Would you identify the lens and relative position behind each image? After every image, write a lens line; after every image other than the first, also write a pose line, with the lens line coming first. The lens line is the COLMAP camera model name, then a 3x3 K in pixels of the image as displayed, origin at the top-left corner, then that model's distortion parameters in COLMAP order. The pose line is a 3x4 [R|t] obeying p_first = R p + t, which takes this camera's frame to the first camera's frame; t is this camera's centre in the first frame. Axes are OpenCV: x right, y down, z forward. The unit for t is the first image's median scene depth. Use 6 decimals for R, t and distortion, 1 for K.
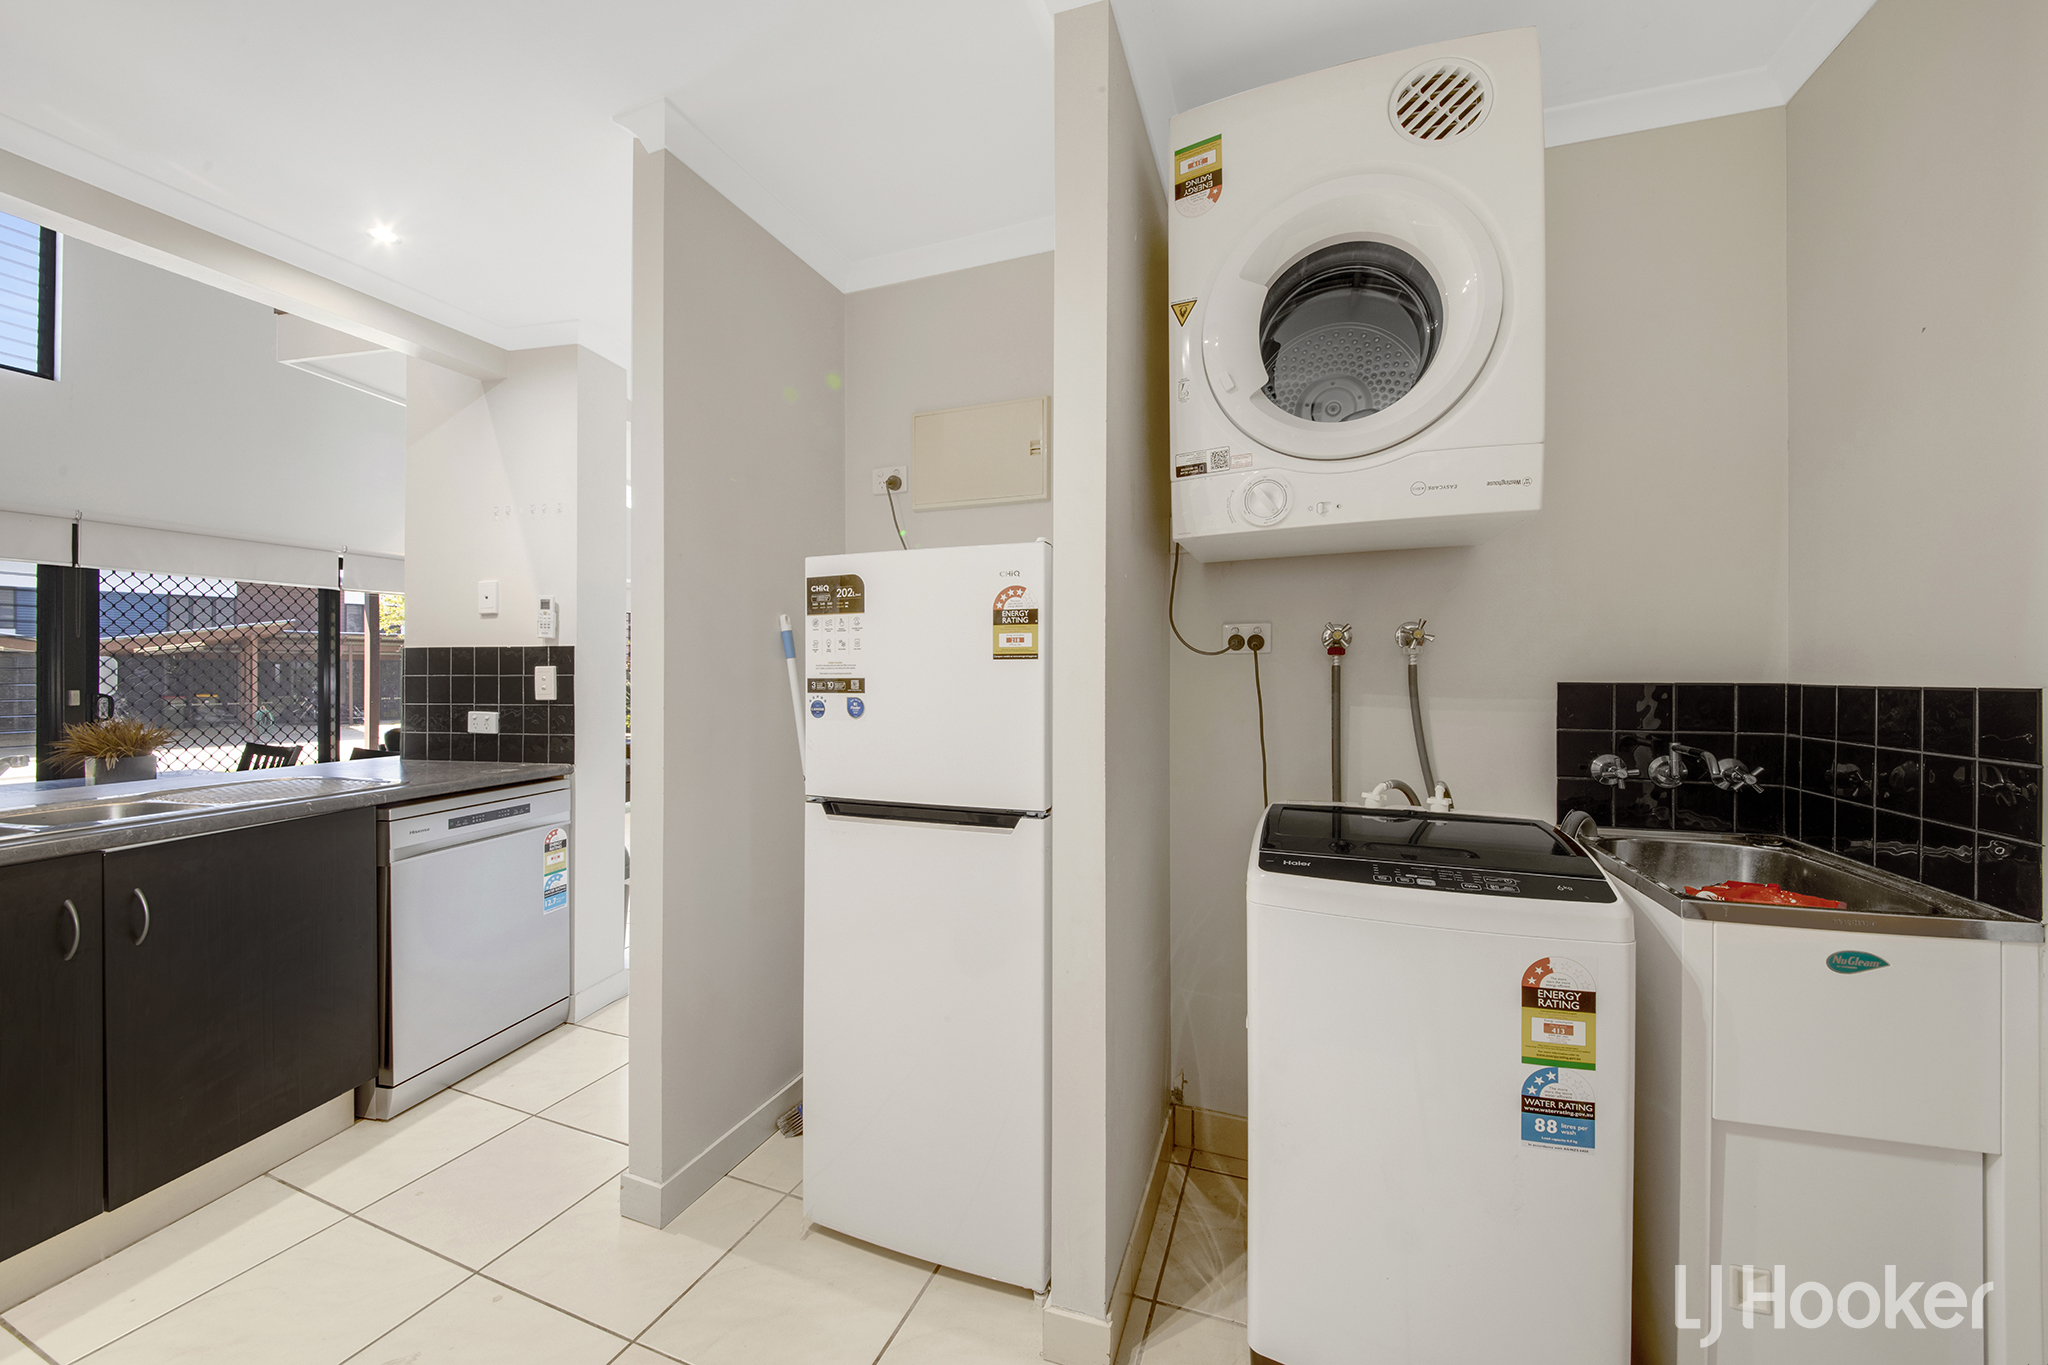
lens RADIAL K [[736.4, 0, 1042.9], [0, 736.4, 689.9], [0, 0, 1]] dist [-0.028030, -0.000456]
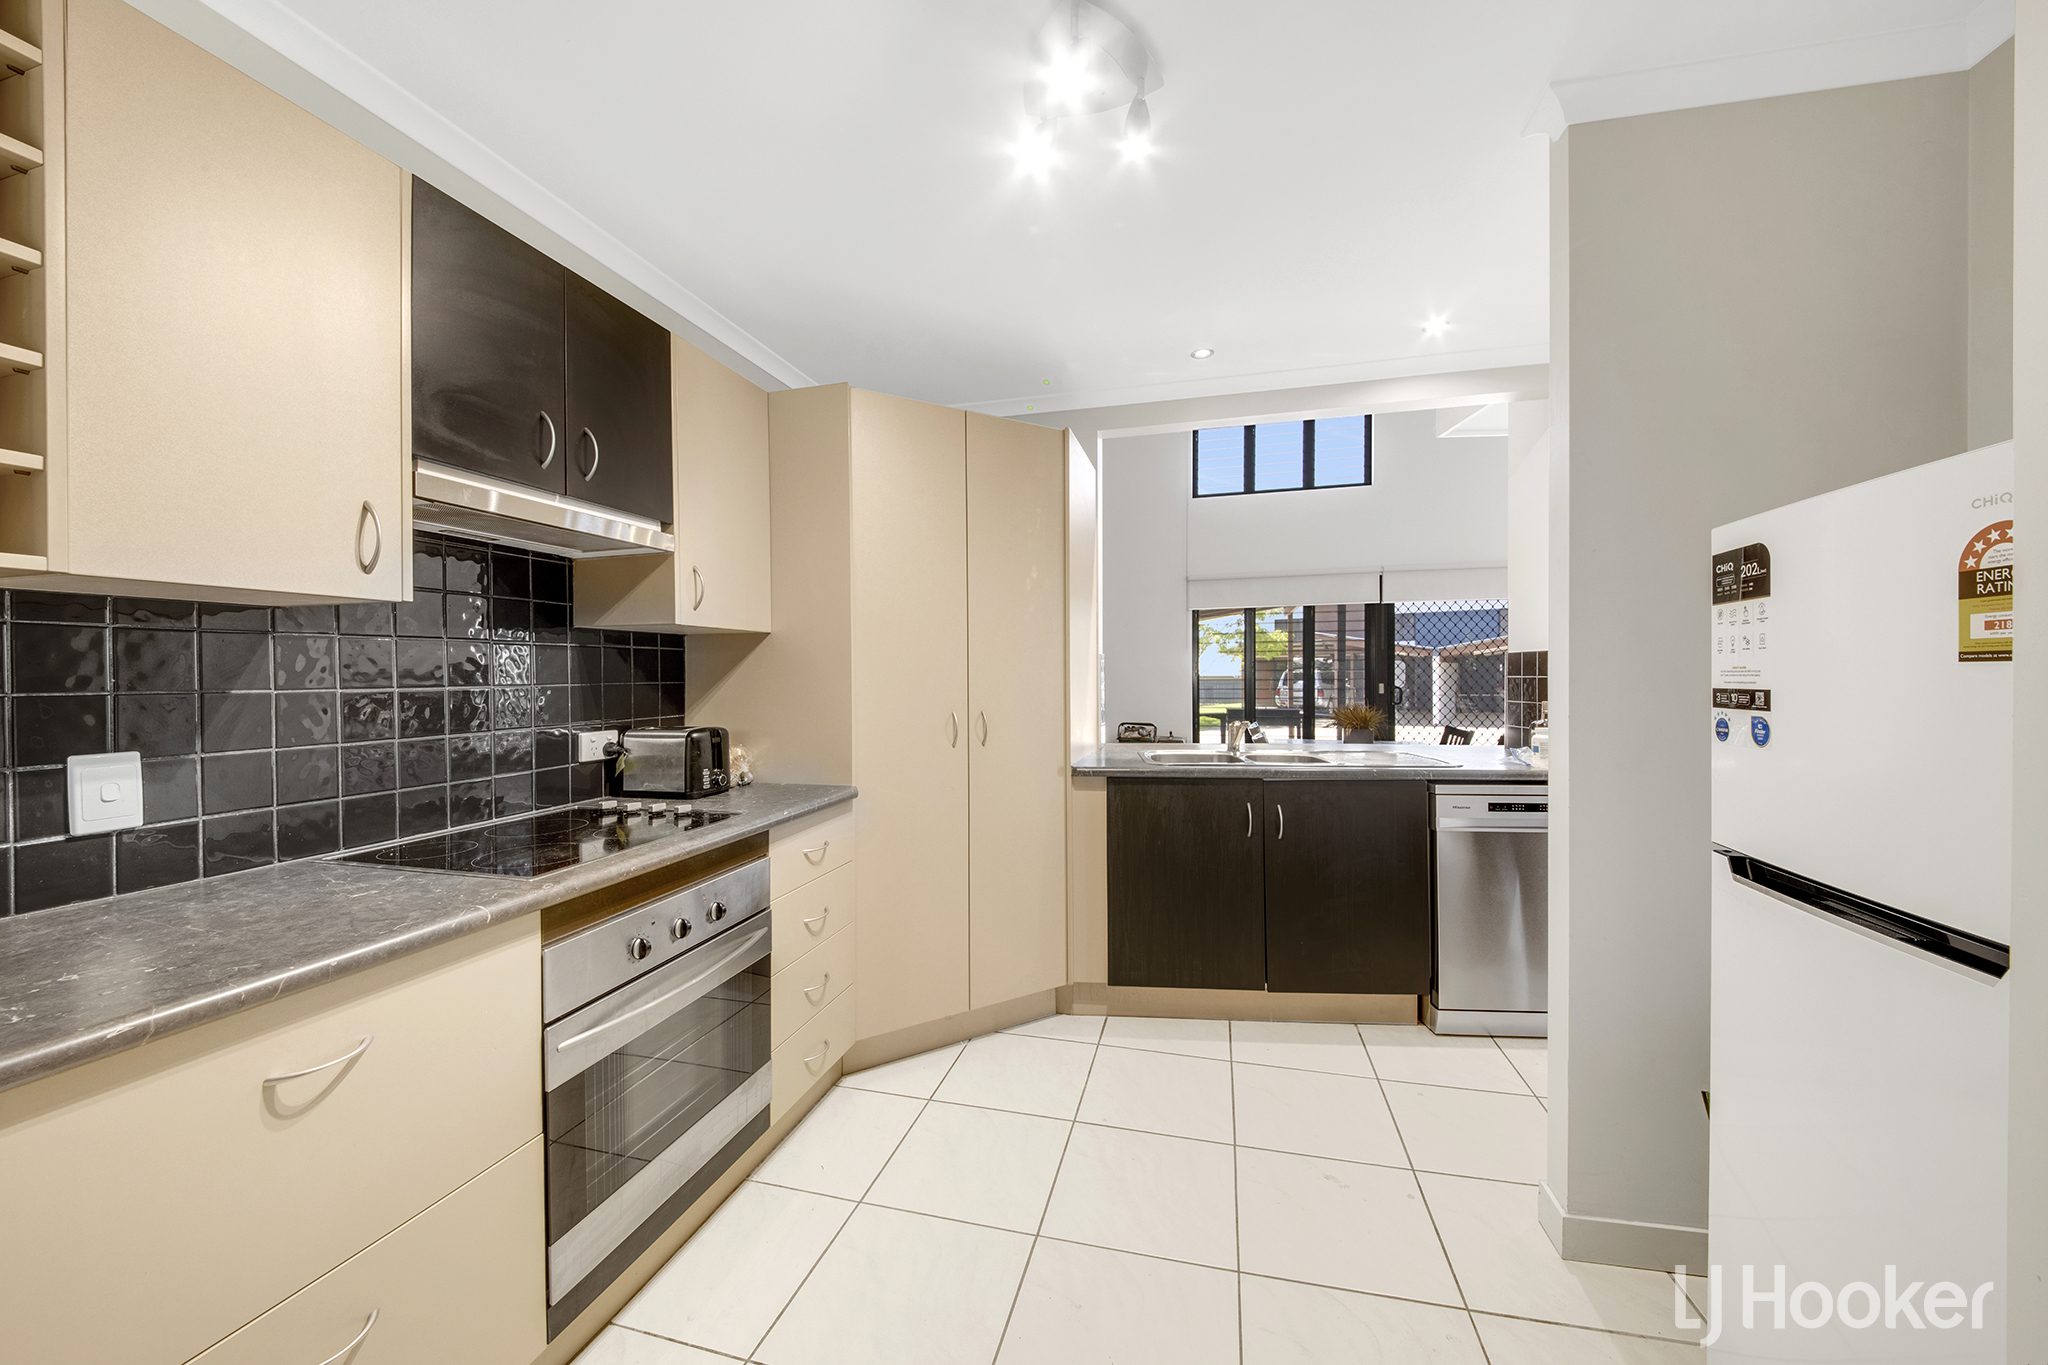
lens RADIAL K [[736.4, 0, 1036.4], [0, 736.4, 677.3], [0, 0, 1]] dist [-0.028030, -0.000456]
pose [[0.078579, 0.007142, -0.996882, 0.364802], [-0.018468, 0.999813, 0.005708, -0.018353], [0.996737, 0.017962, 0.078696, 0.248035]]
